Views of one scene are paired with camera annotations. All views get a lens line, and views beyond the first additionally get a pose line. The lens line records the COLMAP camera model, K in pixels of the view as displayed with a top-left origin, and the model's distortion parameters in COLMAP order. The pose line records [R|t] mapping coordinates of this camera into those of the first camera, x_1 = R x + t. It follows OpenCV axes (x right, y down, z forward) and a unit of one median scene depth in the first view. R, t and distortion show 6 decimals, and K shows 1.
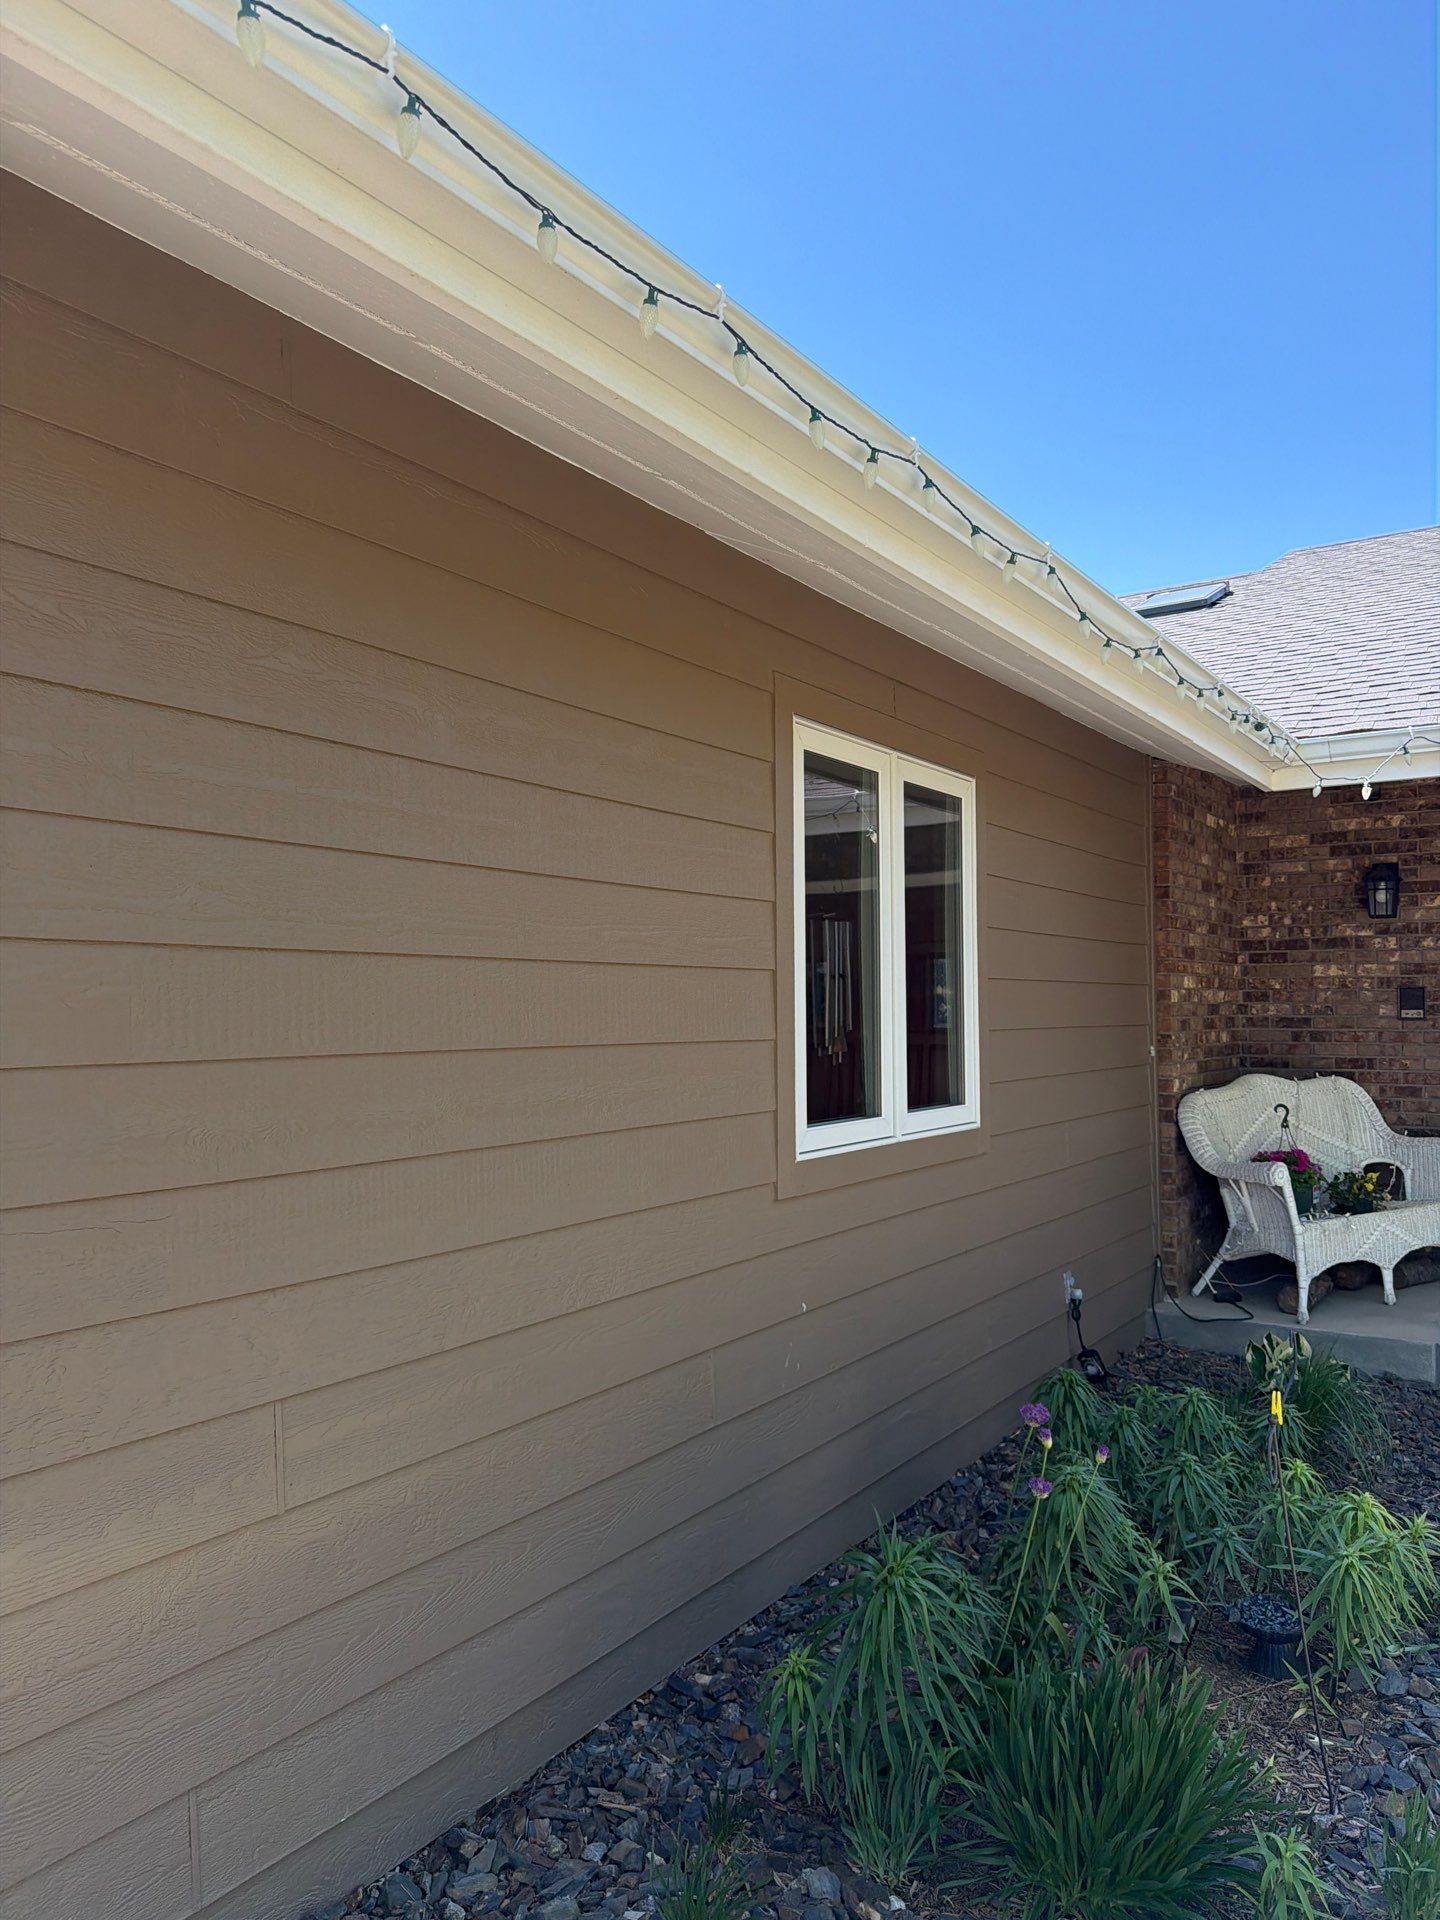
lens RADIAL K [[1338.7, 0, 722.0], [0, 1338.7, 955.2], [0, 0, 1]] dist [0.056986, -0.067874]
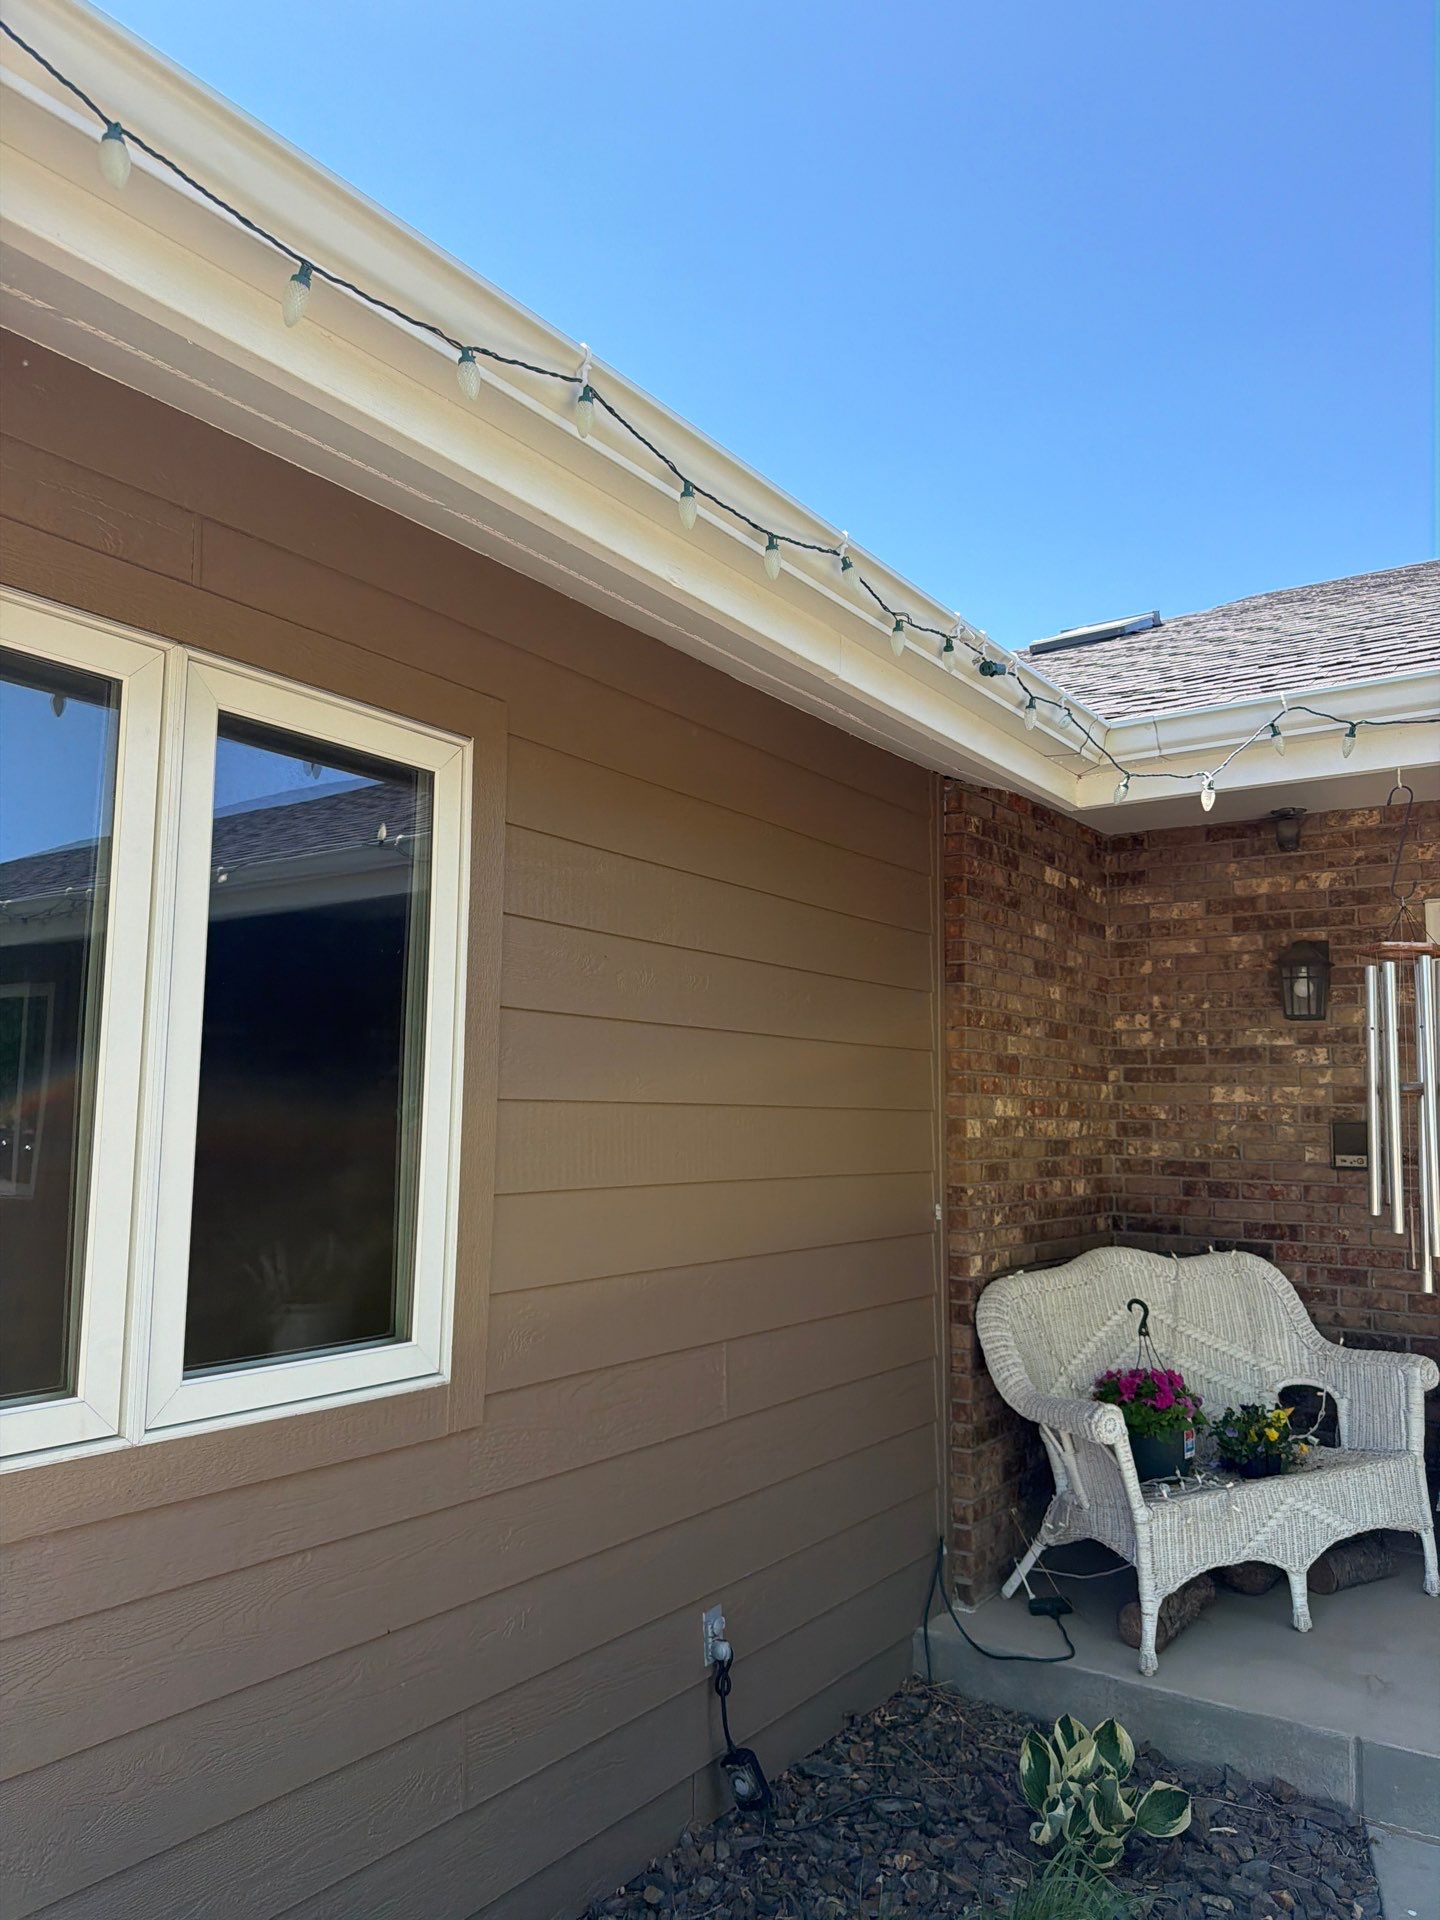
lens RADIAL K [[1338.7, 0, 714.7], [0, 1338.7, 963.0], [0, 0, 1]] dist [0.056986, -0.067874]
pose [[0.999412, 0.015620, -0.030514, 0.227461], [-0.017883, 0.996994, -0.075382, 0.000890], [0.029245, 0.075883, 0.996688, 0.330375]]
